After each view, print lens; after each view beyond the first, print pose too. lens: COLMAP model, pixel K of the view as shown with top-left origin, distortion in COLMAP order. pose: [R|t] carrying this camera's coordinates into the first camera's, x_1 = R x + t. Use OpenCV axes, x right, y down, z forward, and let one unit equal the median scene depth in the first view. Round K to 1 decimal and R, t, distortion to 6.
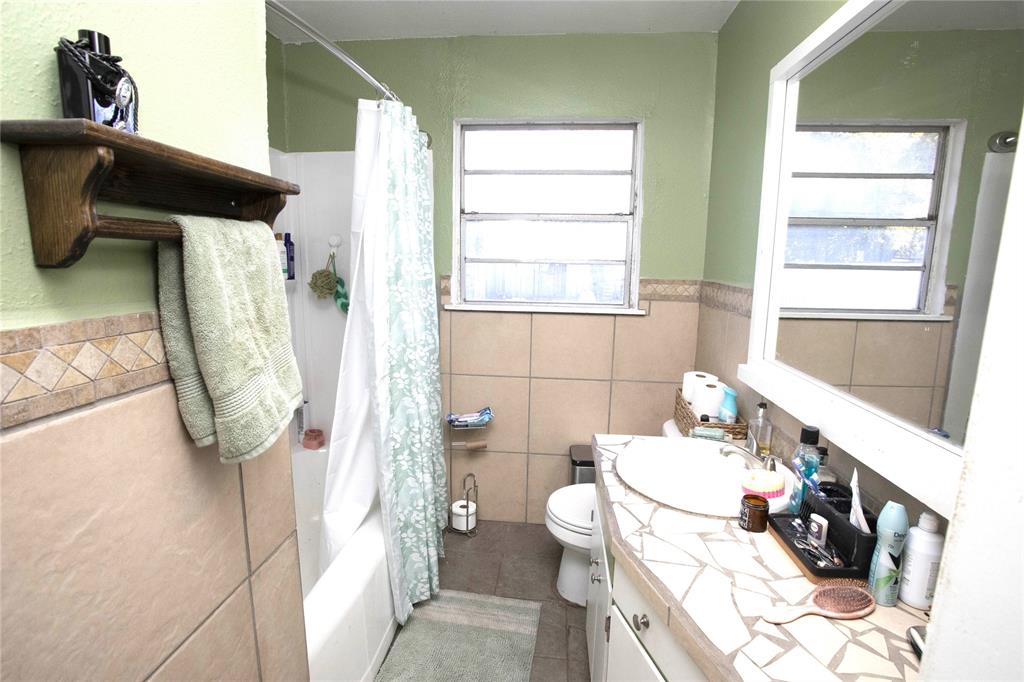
lens RADIAL K [[500.7, 0, 507.7], [0, 500.7, 345.8], [0, 0, 1]] dist [-0.053826, 0.016492]
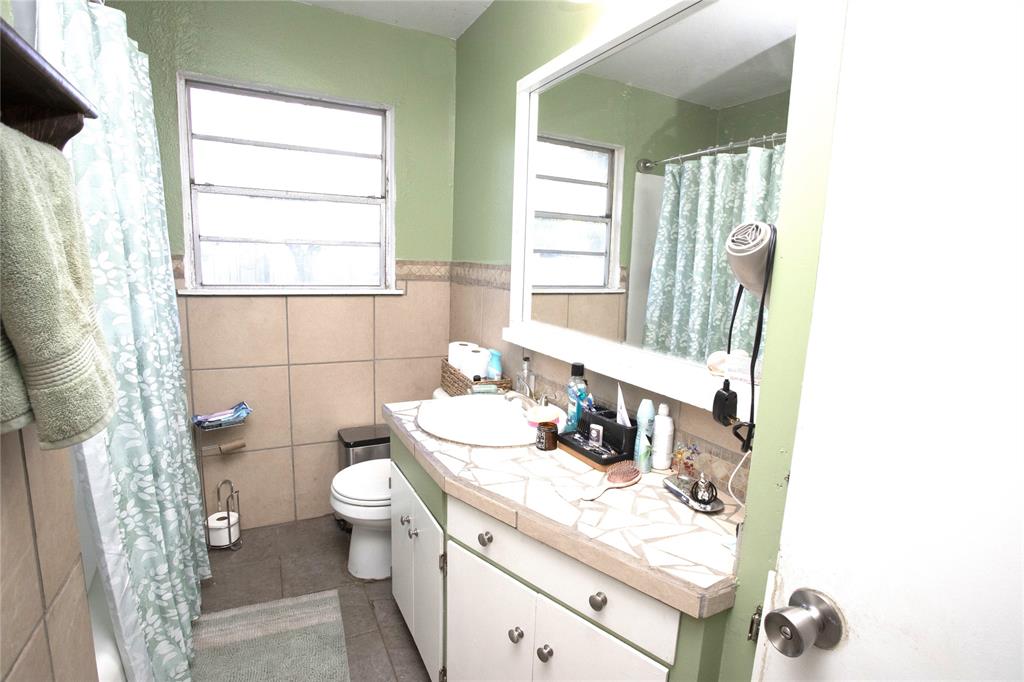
lens RADIAL K [[500.7, 0, 515.3], [0, 500.7, 342.2], [0, 0, 1]] dist [-0.053826, 0.016492]
pose [[0.836155, -0.071684, 0.543789, -0.121998], [0.070582, 0.997242, 0.022930, 0.035572], [-0.543933, 0.019209, 0.838908, -0.011488]]
